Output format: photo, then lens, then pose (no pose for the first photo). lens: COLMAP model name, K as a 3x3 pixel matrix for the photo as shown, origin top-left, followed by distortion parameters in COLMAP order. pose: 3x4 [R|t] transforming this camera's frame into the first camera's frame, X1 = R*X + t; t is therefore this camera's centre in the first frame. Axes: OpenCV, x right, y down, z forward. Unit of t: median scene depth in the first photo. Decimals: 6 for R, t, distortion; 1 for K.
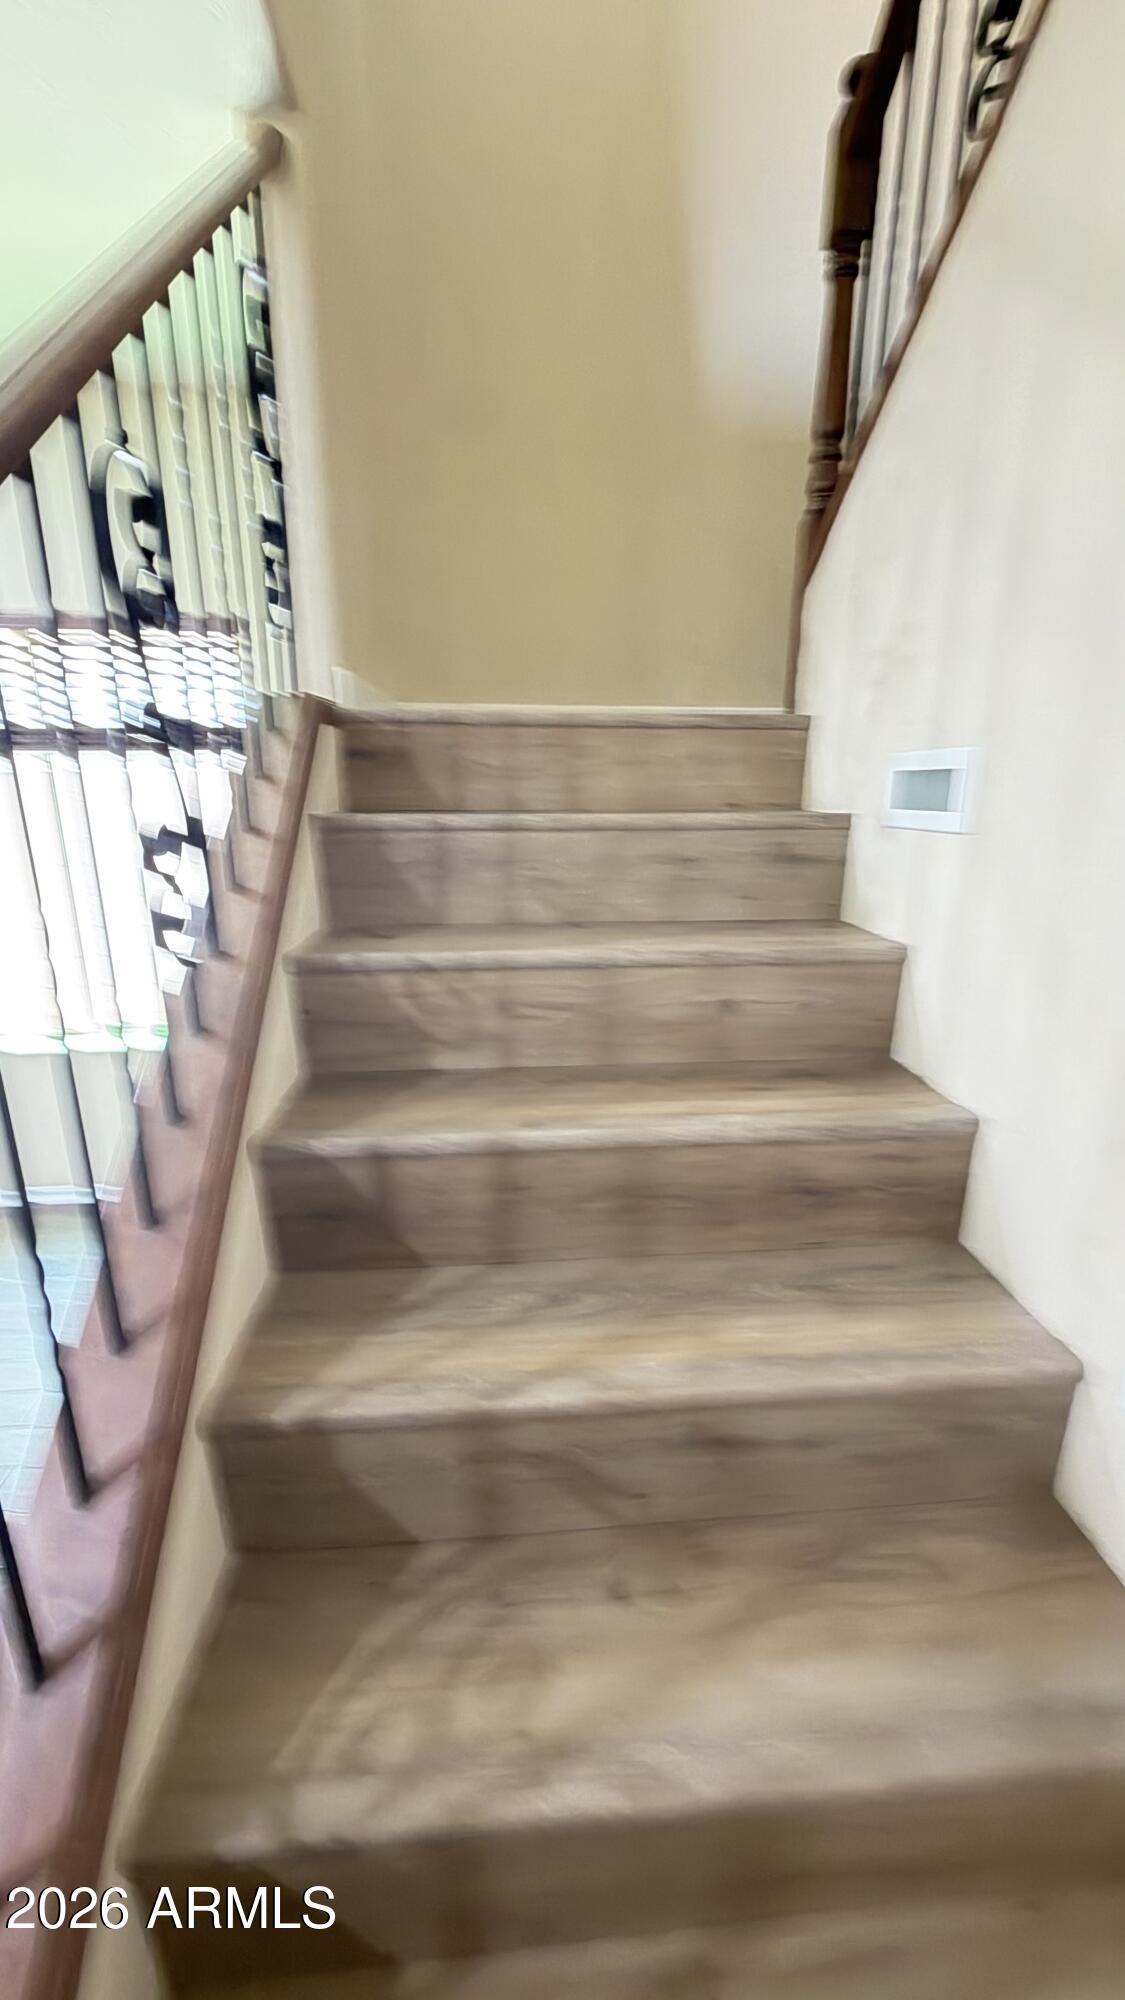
lens RADIAL K [[798.4, 0, 561.1], [0, 798.4, 995.8], [0, 0, 1]] dist [0.000944, 0.000028]
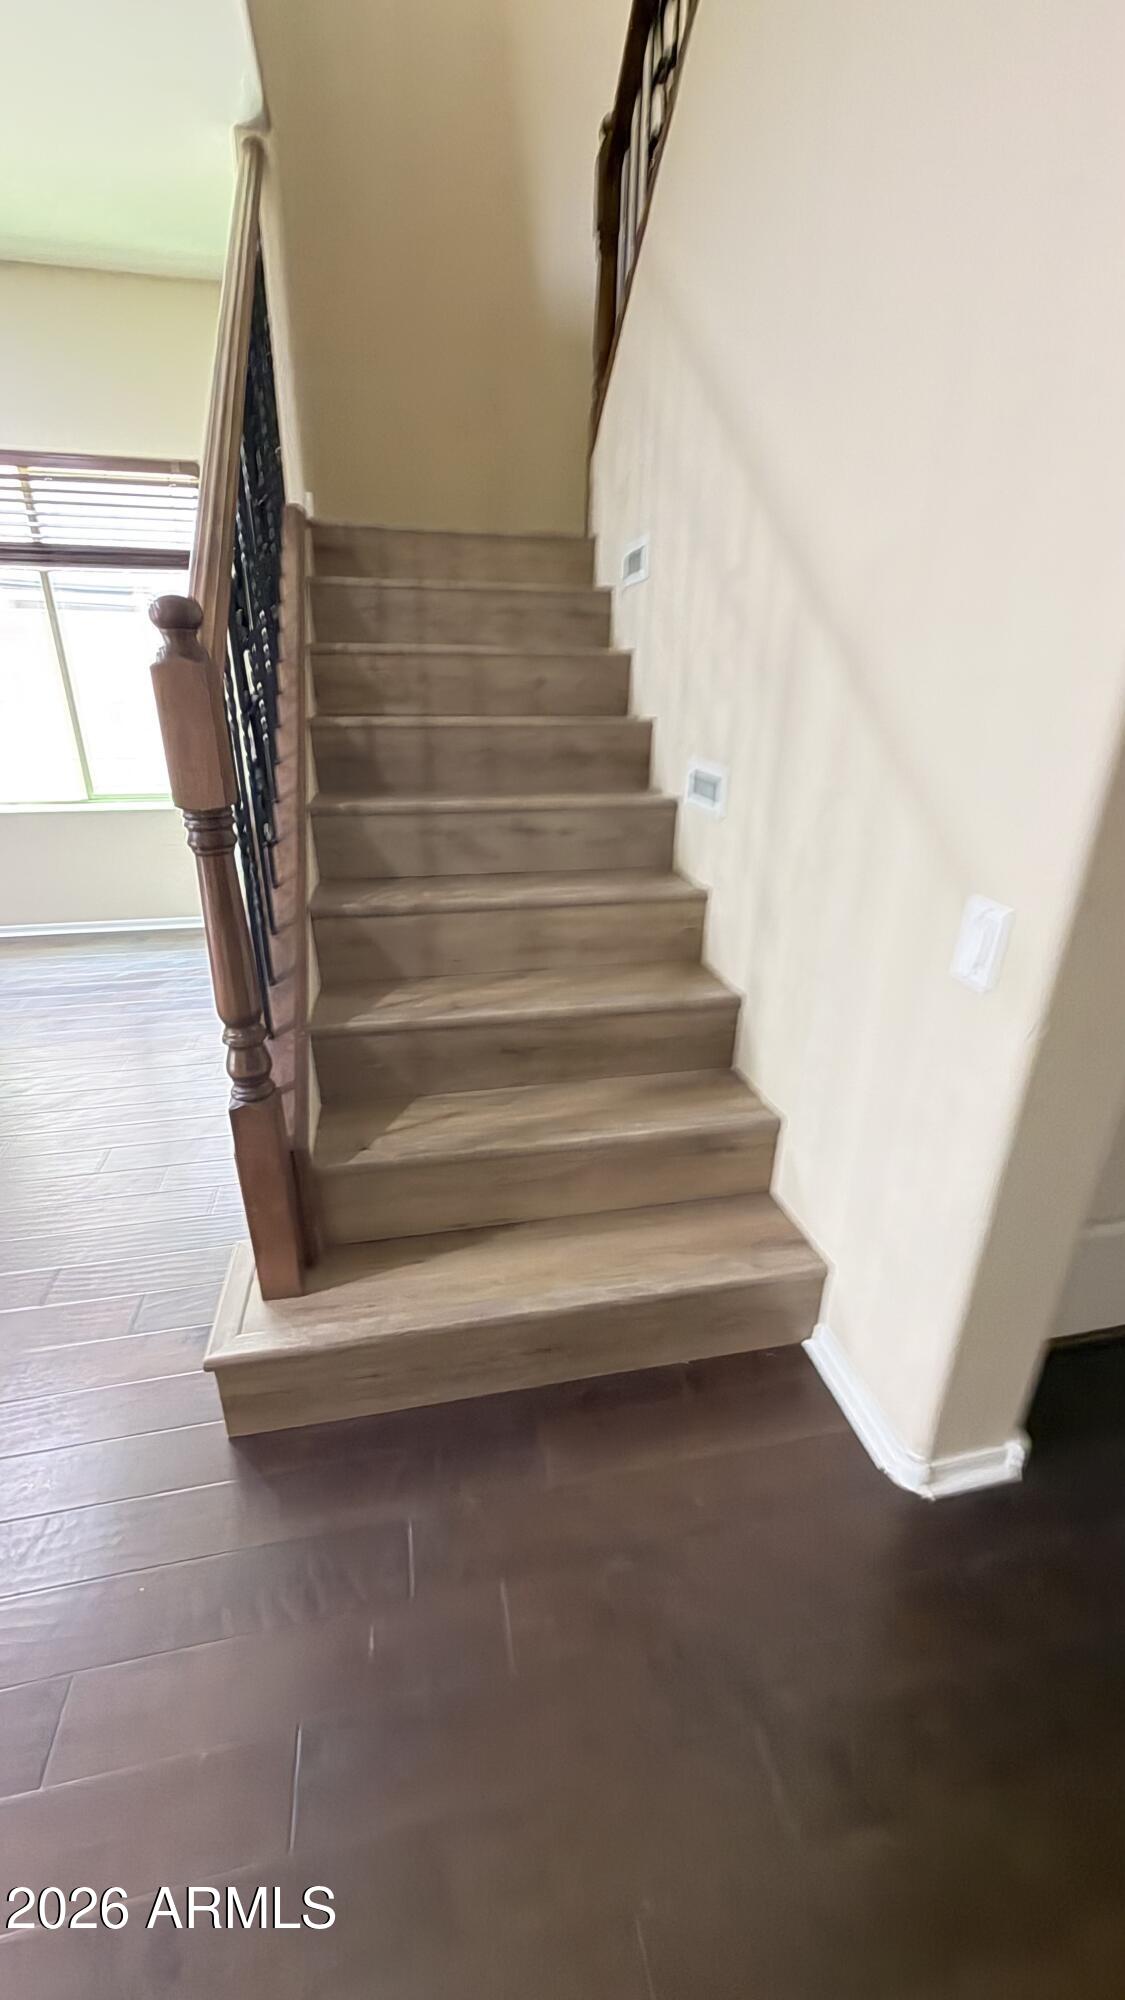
lens RADIAL K [[798.4, 0, 561.1], [0, 798.4, 995.8], [0, 0, 1]] dist [0.000944, 0.000028]
pose [[0.991607, -0.037245, 0.123808, -0.006189], [0.022978, 0.993131, 0.114725, 0.483656], [-0.127231, -0.110917, 0.985652, -0.875952]]
